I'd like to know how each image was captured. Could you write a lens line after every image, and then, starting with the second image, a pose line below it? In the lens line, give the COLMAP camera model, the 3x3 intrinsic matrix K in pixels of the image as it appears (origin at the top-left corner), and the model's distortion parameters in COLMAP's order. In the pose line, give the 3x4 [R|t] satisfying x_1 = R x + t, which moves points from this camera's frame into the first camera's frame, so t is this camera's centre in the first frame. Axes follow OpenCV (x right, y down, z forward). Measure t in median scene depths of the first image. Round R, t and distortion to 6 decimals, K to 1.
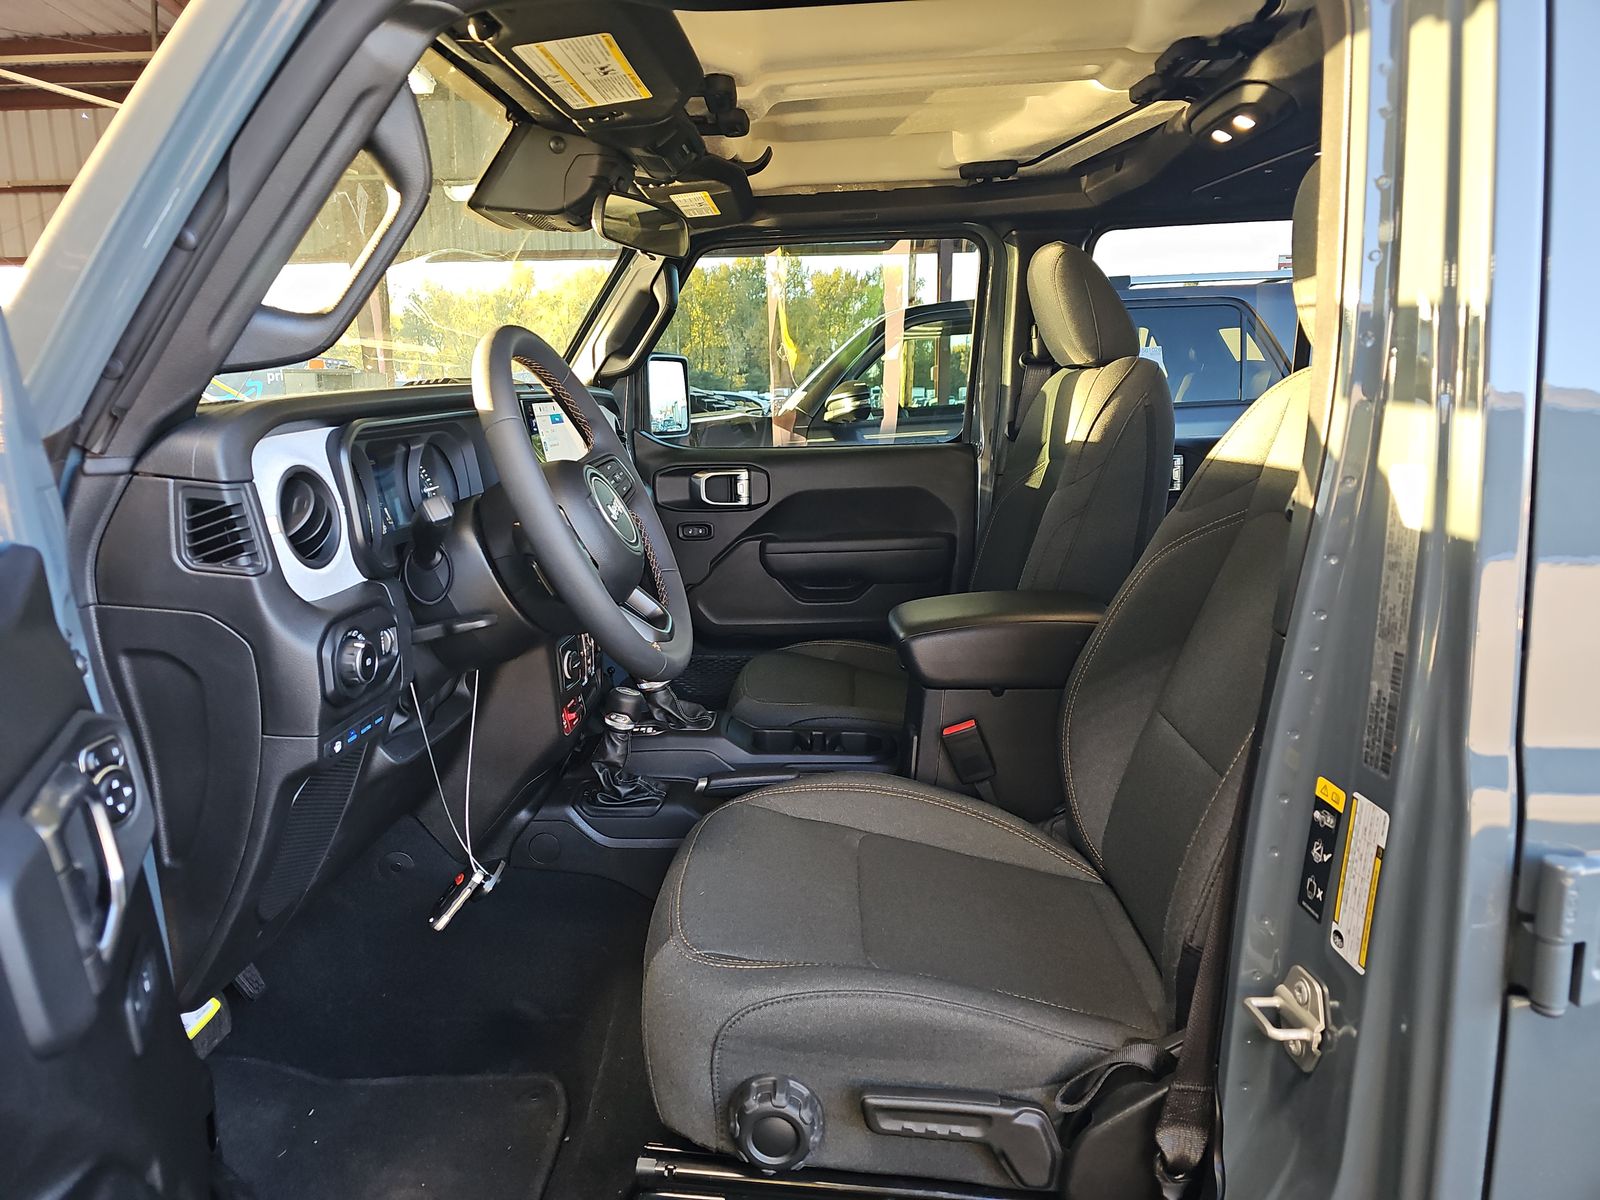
lens RADIAL K [[1072.0, 0, 800.4], [0, 1072.0, 599.7], [0, 0, 1]] dist [0.030743, -0.006485]
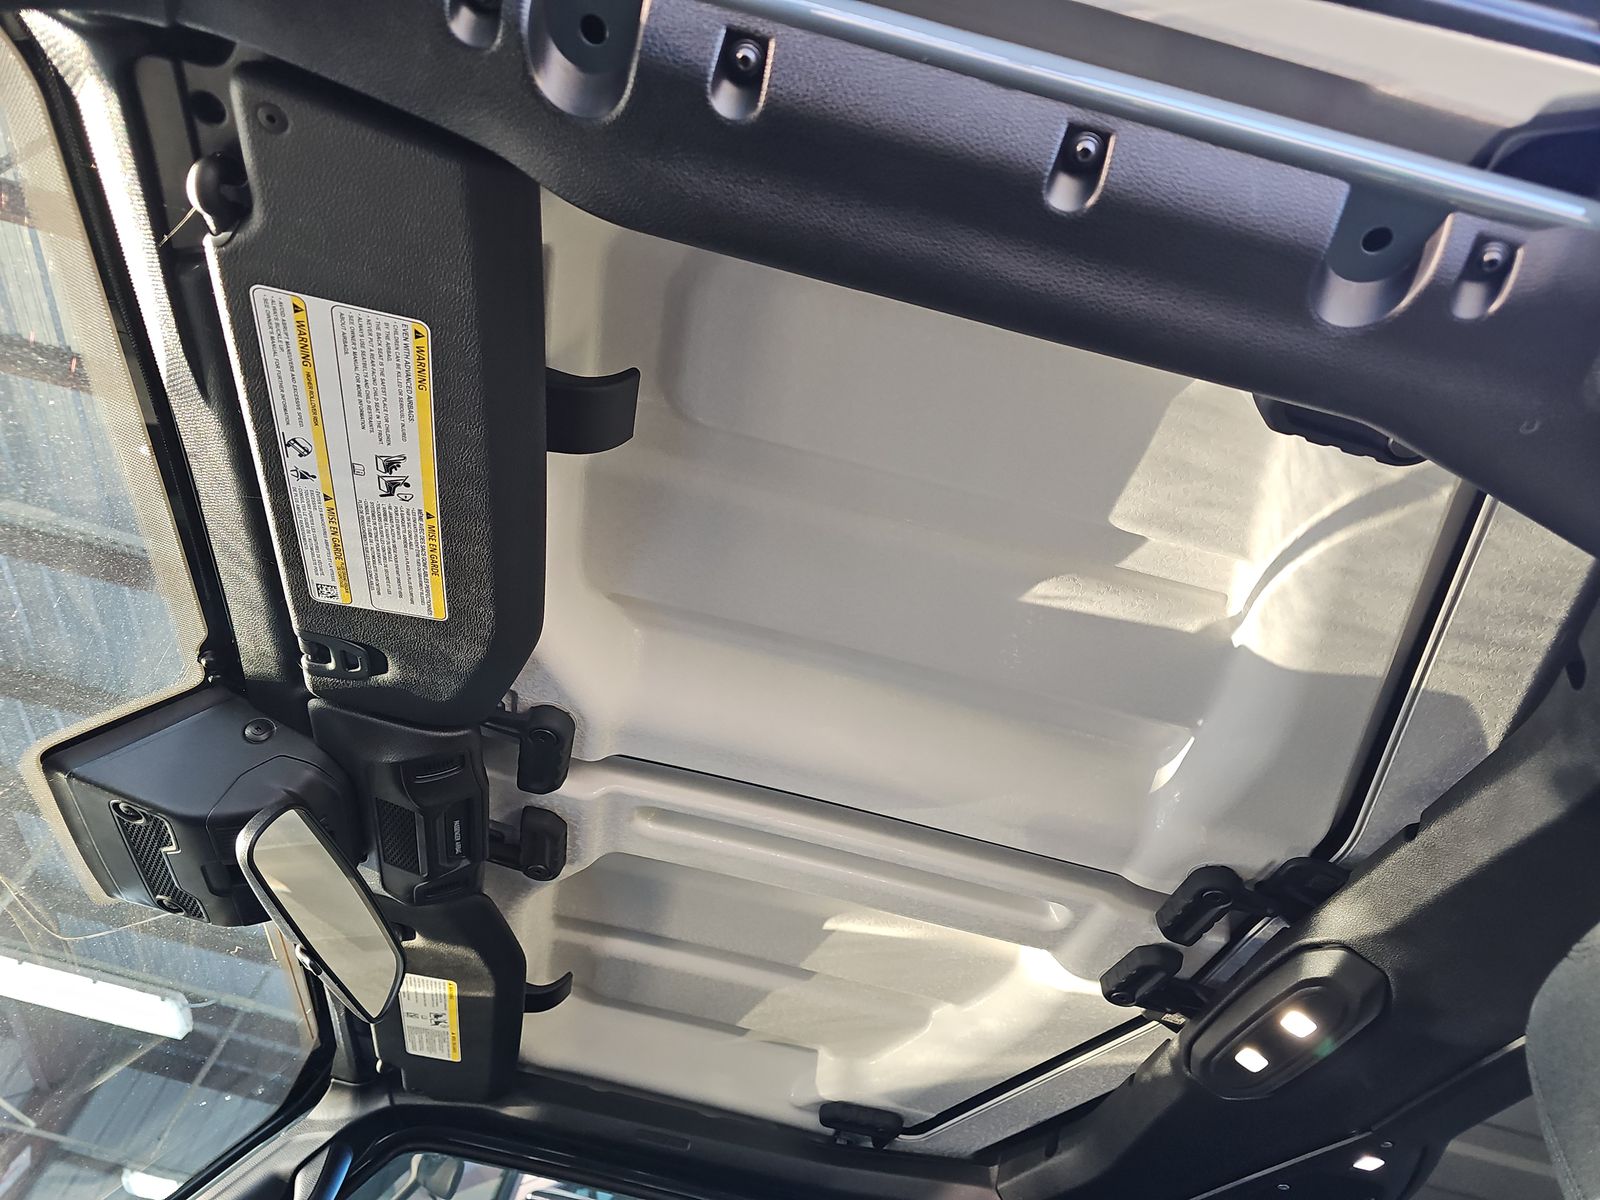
lens RADIAL K [[1072.0, 0, 806.7], [0, 1072.0, 600.2], [0, 0, 1]] dist [0.030743, -0.006485]
pose [[0.955648, 0.292228, 0.036602, 0.024040], [-0.131365, 0.534190, -0.835096, 0.007265], [-0.263591, 0.793249, 0.548886, 0.472549]]
